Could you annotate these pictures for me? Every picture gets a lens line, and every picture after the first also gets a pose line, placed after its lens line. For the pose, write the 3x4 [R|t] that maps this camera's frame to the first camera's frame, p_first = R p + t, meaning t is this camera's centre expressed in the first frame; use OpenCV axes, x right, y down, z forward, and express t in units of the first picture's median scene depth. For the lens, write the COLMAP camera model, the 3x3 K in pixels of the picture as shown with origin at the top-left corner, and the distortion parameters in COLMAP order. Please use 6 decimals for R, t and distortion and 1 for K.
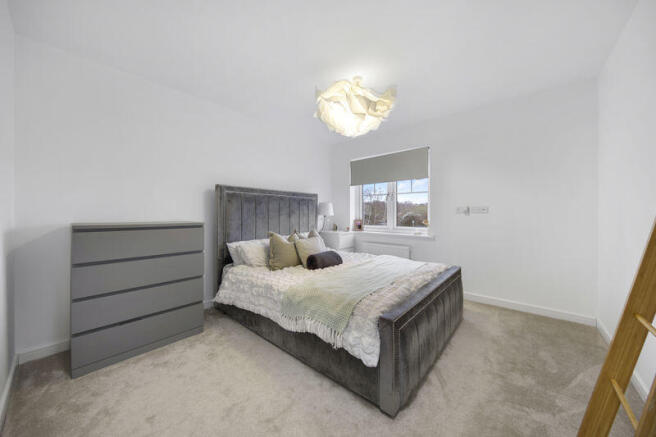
lens RADIAL K [[224.6, 0, 332.7], [0, 224.6, 216.1], [0, 0, 1]] dist [0.000511, 0.000016]
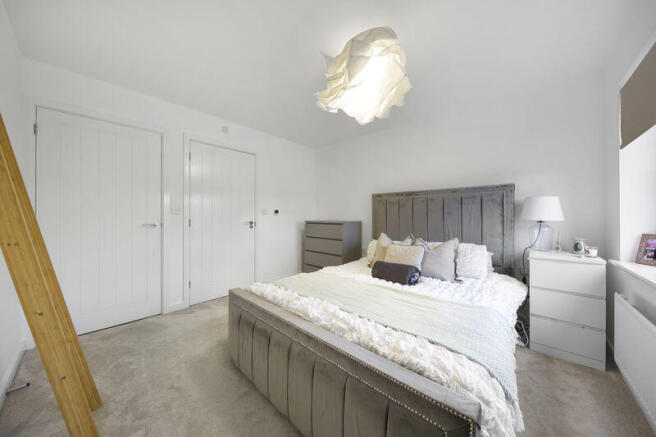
lens RADIAL K [[224.6, 0, 327.8], [0, 224.6, 213.6], [0, 0, 1]] dist [0.000511, 0.000016]
pose [[-0.034445, -0.007738, -0.999377, 0.545006], [-0.009072, 0.999931, -0.007429, -0.010334], [0.999365, 0.008810, -0.034513, 0.525863]]
